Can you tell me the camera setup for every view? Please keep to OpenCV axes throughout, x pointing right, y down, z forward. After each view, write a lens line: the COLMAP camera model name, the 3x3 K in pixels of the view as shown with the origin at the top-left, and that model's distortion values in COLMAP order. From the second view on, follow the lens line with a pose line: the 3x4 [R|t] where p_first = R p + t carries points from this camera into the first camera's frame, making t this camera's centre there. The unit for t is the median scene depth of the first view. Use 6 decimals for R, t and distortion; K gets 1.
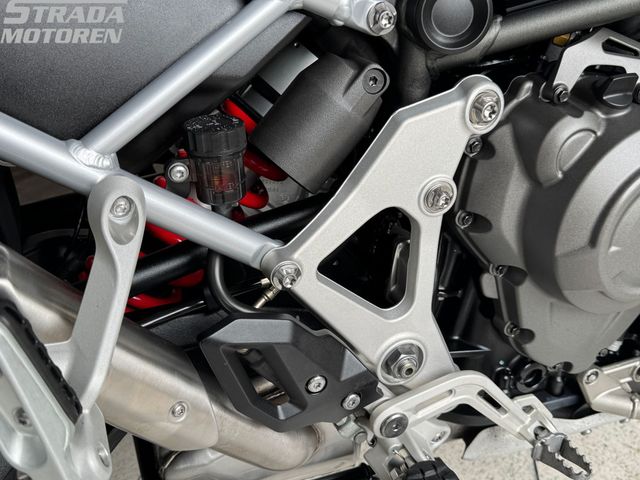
lens RADIAL K [[662.4, 0, 297.8], [0, 662.4, 240.7], [0, 0, 1]] dist [0.021553, 0.000000]
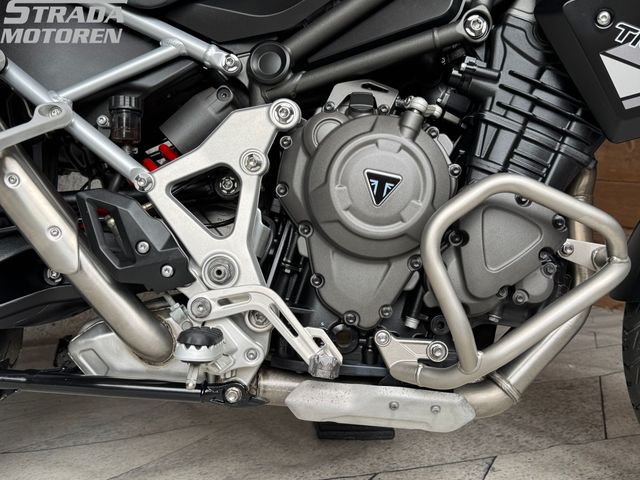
lens RADIAL K [[662.4, 0, 315.5], [0, 662.4, 253.6], [0, 0, 1]] dist [0.021553, 0.000000]
pose [[0.933344, 0.072320, -0.351622, 0.972634], [-0.222808, 0.884704, -0.409457, 0.786415], [0.281470, 0.460509, 0.841847, -0.224534]]
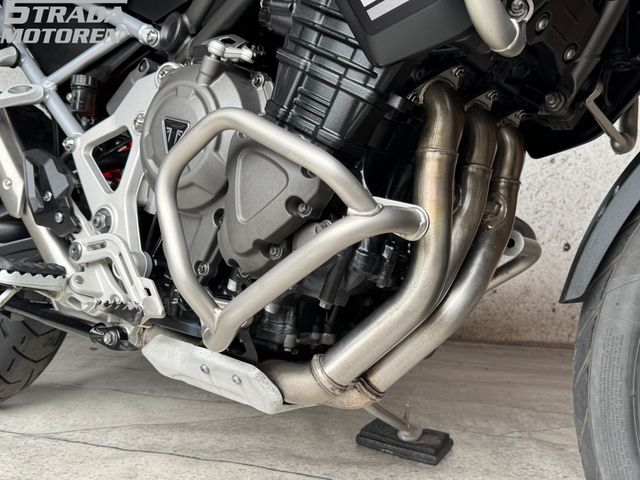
lens RADIAL K [[662.4, 0, 315.9], [0, 662.4, 246.9], [0, 0, 1]] dist [0.021553, 0.000000]
pose [[0.543941, 0.091668, -0.834101, 2.023490], [-0.505008, 0.829607, -0.238157, 0.402180], [0.670145, 0.550771, 0.497550, 0.636307]]
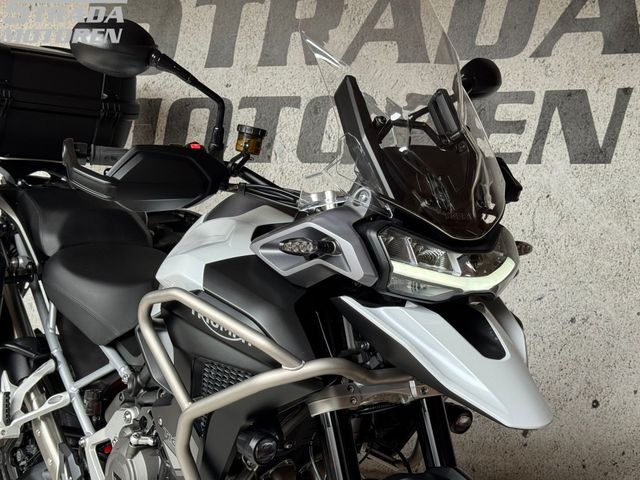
lens RADIAL K [[944.3, 0, 319.9], [0, 944.3, 240.4], [0, 0, 1]] dist [0.135570, 0.000000]
pose [[0.301699, 0.129364, -0.944586, 4.416780], [-0.510937, 0.858406, -0.045631, -1.116160], [0.804935, 0.496391, 0.325077, -0.075904]]
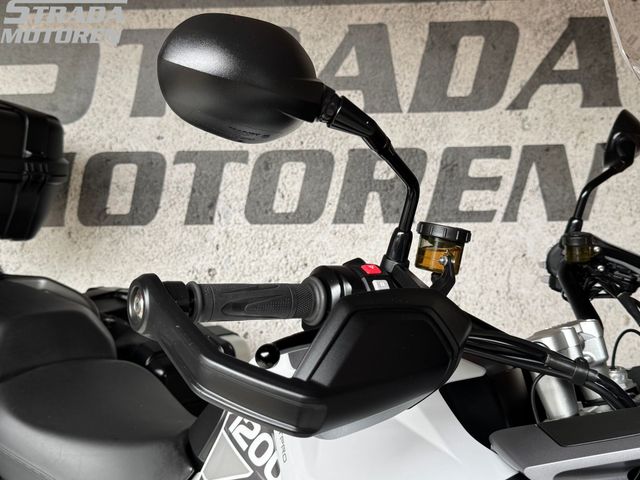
lens RADIAL K [[733.9, 0, 320.0], [0, 733.9, 246.1], [0, 0, 1]] dist [0.103129, 0.000000]
pose [[0.548213, 0.108194, -0.829311, 2.191719], [-0.444642, 0.877550, -0.179442, -1.070857], [0.708347, 0.467118, 0.529192, -0.346799]]
